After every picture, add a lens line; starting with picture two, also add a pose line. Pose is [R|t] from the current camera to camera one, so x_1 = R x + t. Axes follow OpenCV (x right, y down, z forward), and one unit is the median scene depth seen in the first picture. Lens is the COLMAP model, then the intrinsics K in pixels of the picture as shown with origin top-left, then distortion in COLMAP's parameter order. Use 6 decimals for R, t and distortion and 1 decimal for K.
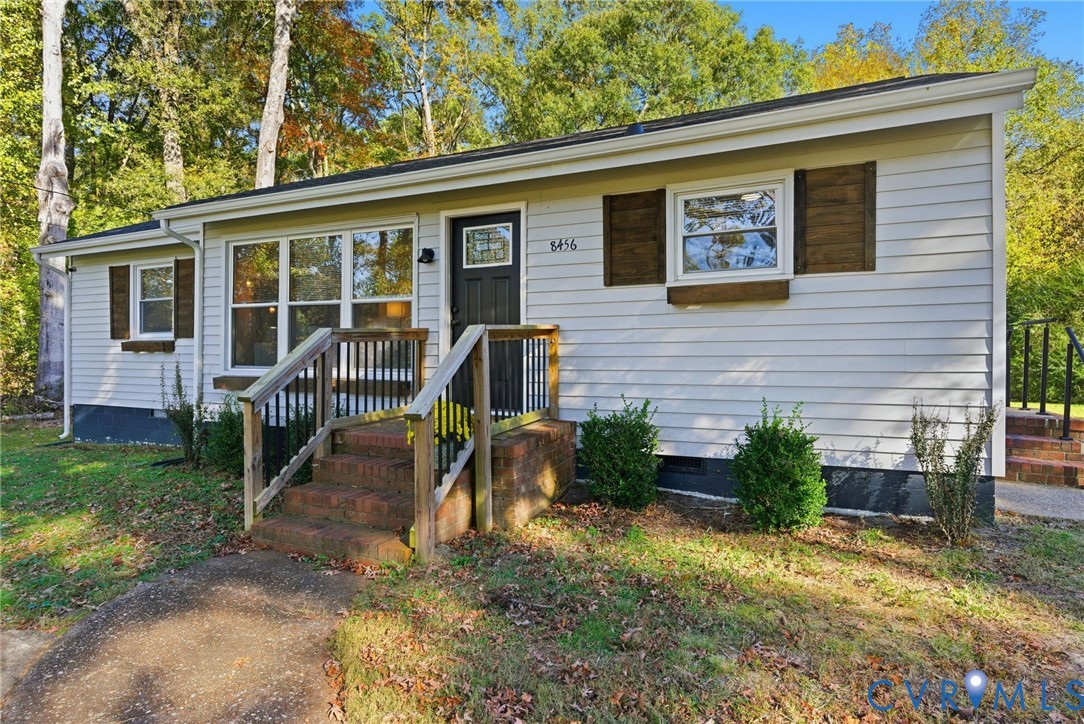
lens RADIAL K [[491.9, 0, 544.5], [0, 491.9, 353.6], [0, 0, 1]] dist [-0.001760, -0.000260]
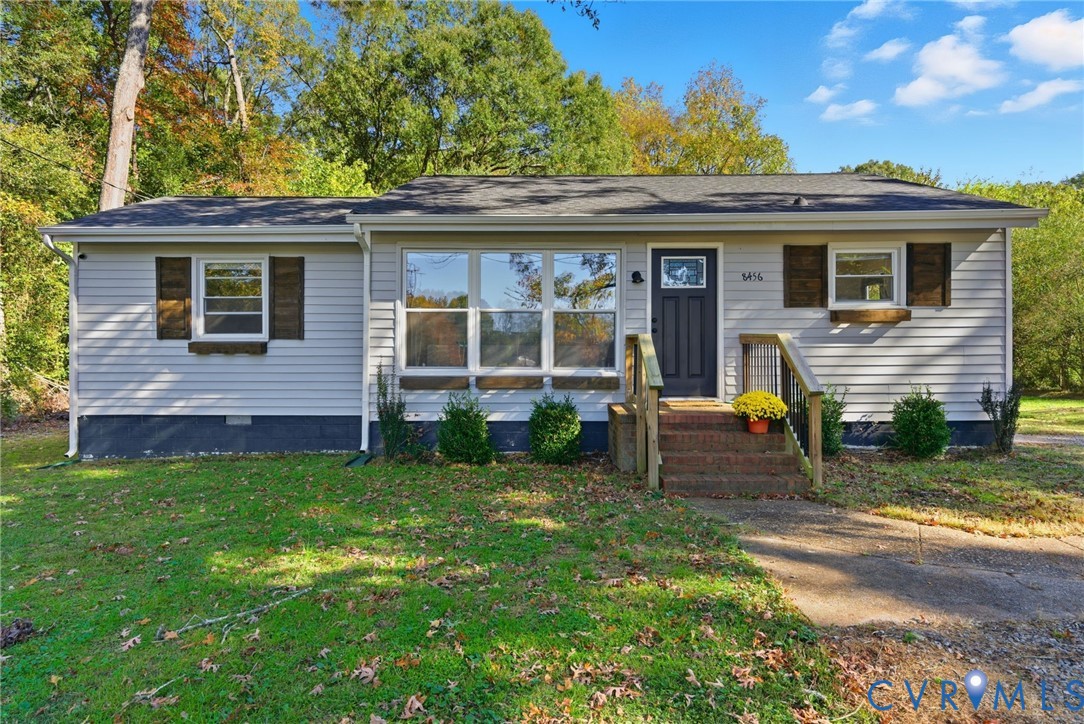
lens RADIAL K [[473.0, 0, 542.0], [0, 473.0, 362.0], [0, 0, 1]] dist [-0.000223, 0.000047]
pose [[0.942123, -0.003465, 0.335250, -0.985285], [0.000980, 0.999971, 0.007581, 0.010929], [-0.335266, -0.006813, 0.942099, -0.068062]]
